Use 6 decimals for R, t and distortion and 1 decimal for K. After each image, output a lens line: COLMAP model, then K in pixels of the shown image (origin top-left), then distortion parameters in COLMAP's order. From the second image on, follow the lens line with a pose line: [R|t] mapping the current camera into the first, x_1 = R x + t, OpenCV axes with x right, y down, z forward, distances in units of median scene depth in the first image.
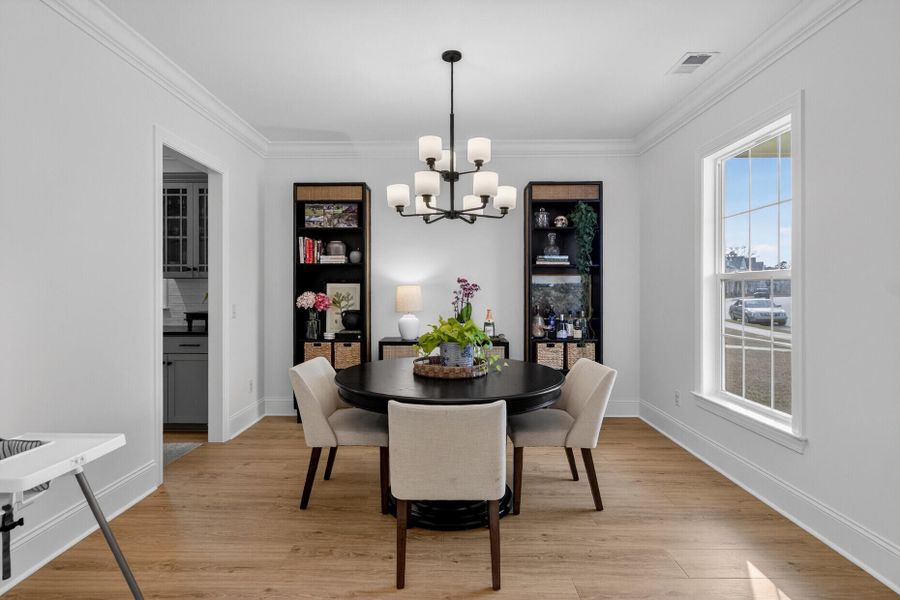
lens RADIAL K [[452.8, 0, 443.4], [0, 452.8, 290.3], [0, 0, 1]] dist [0.004438, 0.001519]
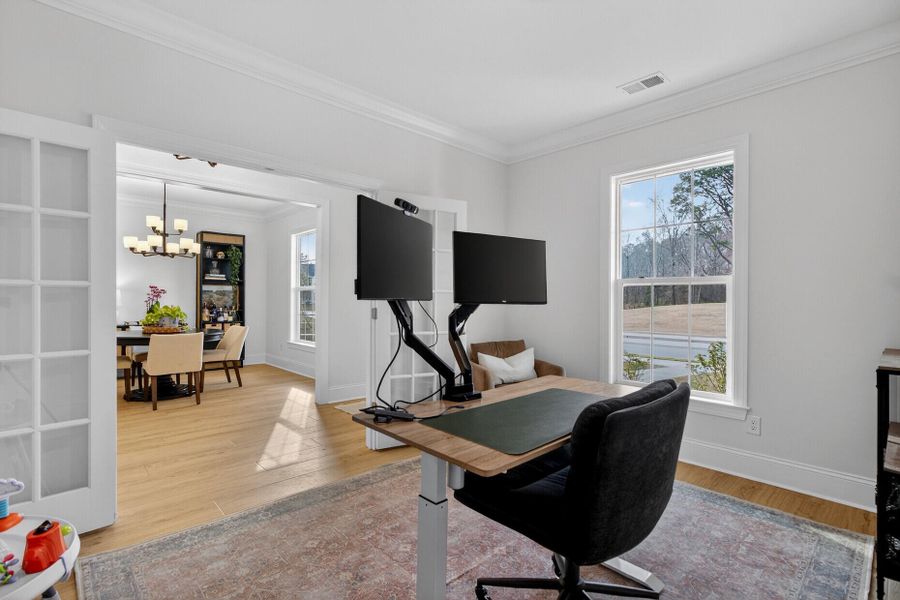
lens RADIAL K [[426.2, 0, 445.3], [0, 426.2, 300.5], [0, 0, 1]] dist [-0.000490, 0.000403]
pose [[0.723917, 0.004200, 0.689875, -0.252986], [-0.007943, 0.999966, 0.002247, 0.014382], [-0.689842, -0.007106, 0.723925, -0.811954]]
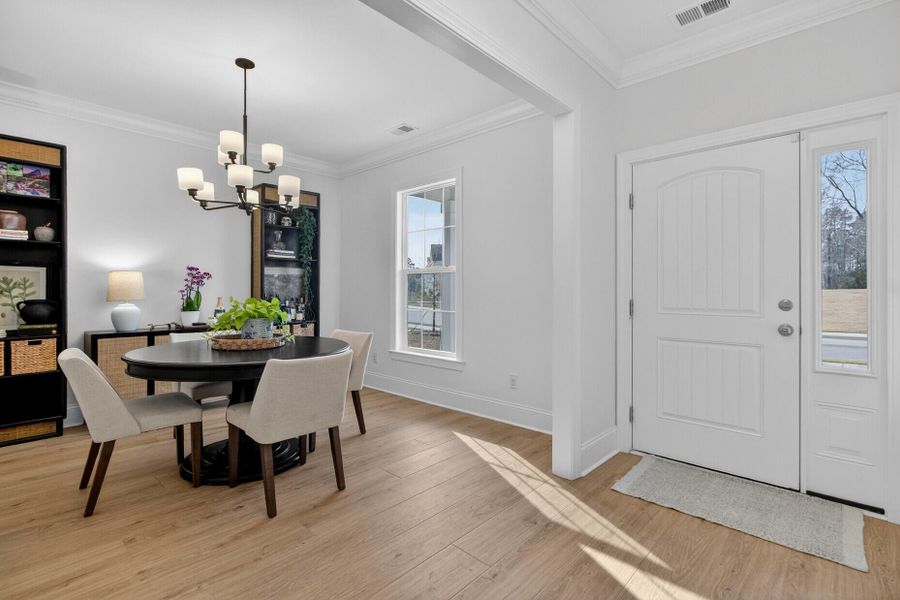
lens RADIAL K [[424.8, 0, 439.6], [0, 424.8, 285.9], [0, 0, 1]] dist [0.015550, 0.000561]
pose [[0.681758, 0.009658, 0.731514, -0.278756], [-0.002694, 0.999939, -0.010692, 0.025694], [-0.731573, 0.005319, 0.681742, -0.041653]]
